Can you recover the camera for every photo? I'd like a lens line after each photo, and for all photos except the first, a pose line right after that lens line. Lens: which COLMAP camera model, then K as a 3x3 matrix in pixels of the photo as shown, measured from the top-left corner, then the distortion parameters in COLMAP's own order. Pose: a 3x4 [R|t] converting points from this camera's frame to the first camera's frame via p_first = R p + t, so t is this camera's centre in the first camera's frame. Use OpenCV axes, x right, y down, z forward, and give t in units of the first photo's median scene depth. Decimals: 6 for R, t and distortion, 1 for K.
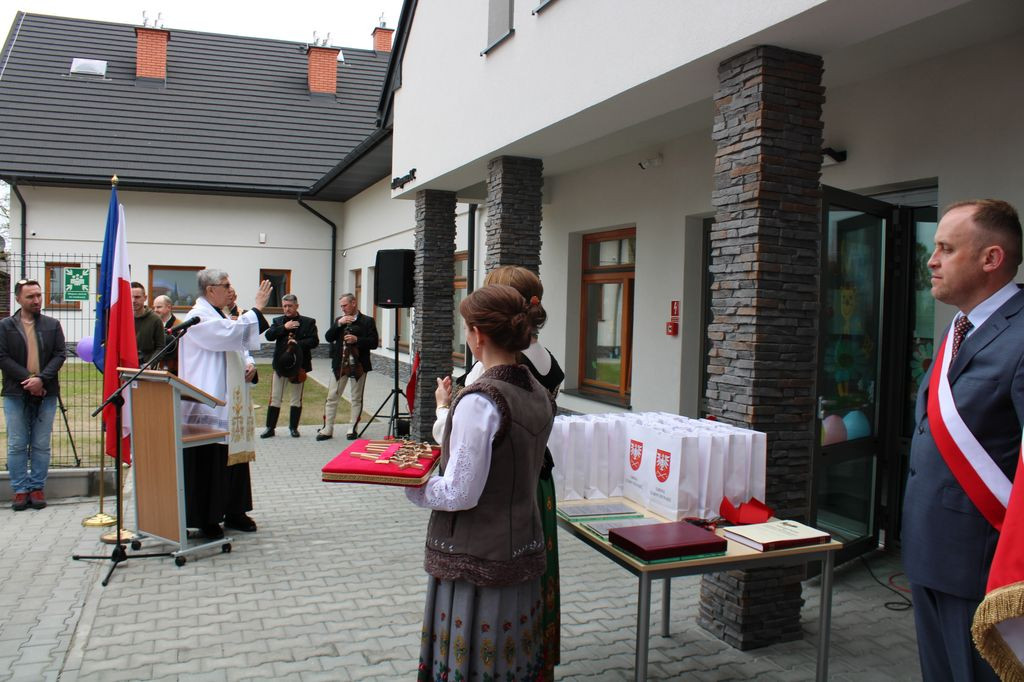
lens RADIAL K [[852.5, 0, 519.8], [0, 852.5, 327.0], [0, 0, 1]] dist [-0.157089, 0.122788]
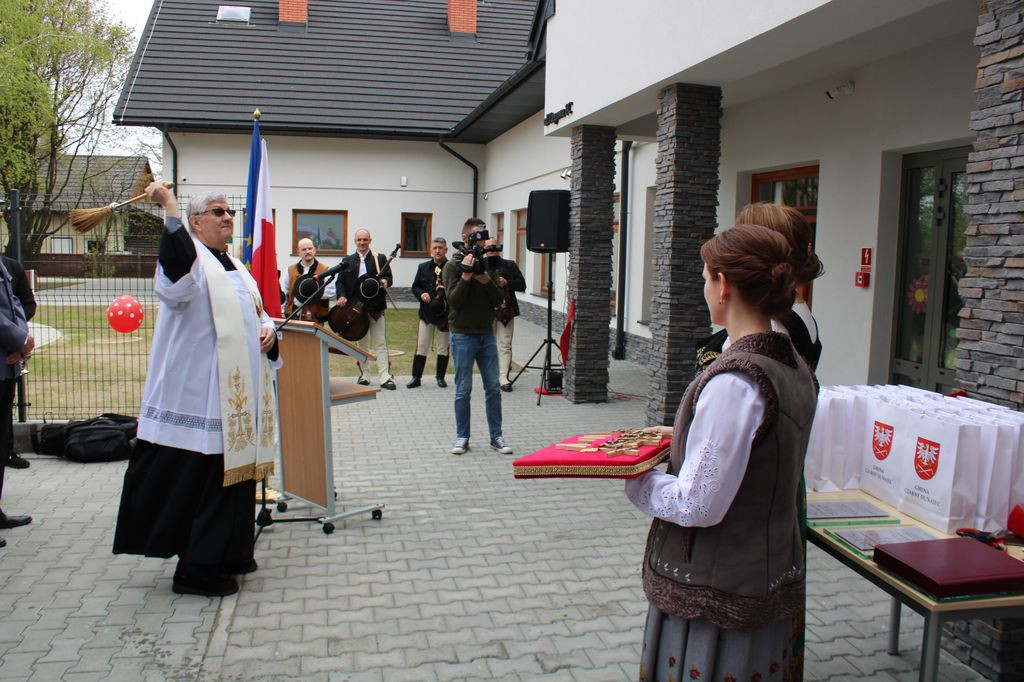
lens RADIAL K [[852.5, 0, 519.1], [0, 852.5, 336.6], [0, 0, 1]] dist [-0.157089, 0.122788]
pose [[0.987315, 0.020267, -0.157475, -0.049427], [-0.008272, 0.997039, 0.076454, -0.002824], [0.158558, -0.074181, 0.984559, 0.108786]]
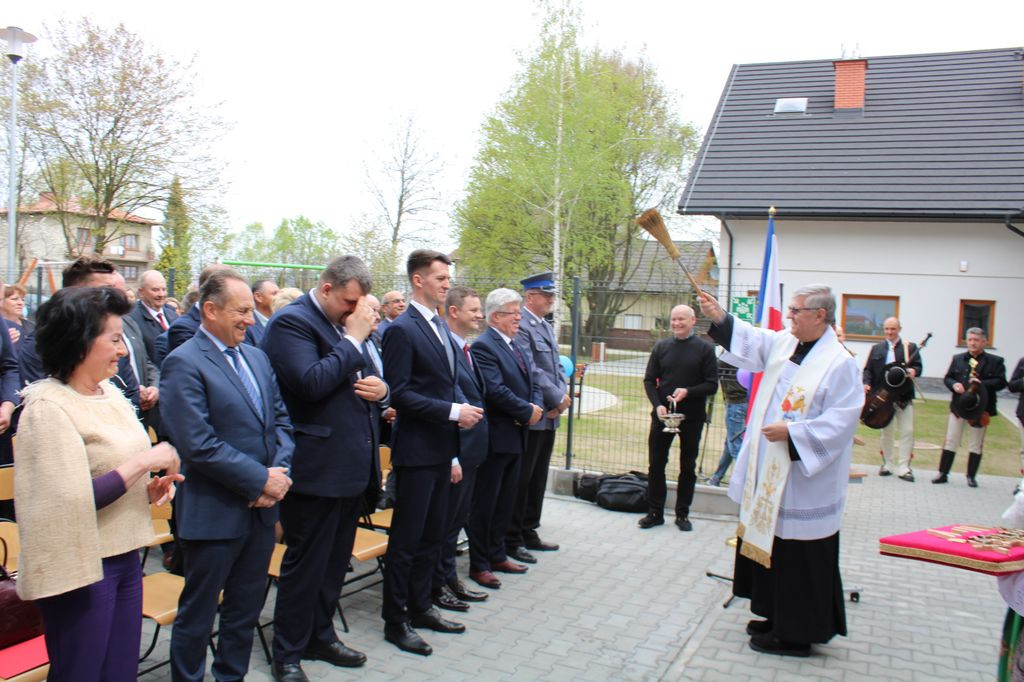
lens RADIAL K [[852.5, 0, 507.6], [0, 852.5, 326.2], [0, 0, 1]] dist [-0.157089, 0.122788]
pose [[0.686379, 0.026548, -0.726759, 0.040372], [-0.052275, 0.998549, -0.012894, -0.005642], [0.725362, 0.046841, 0.686772, 0.059044]]
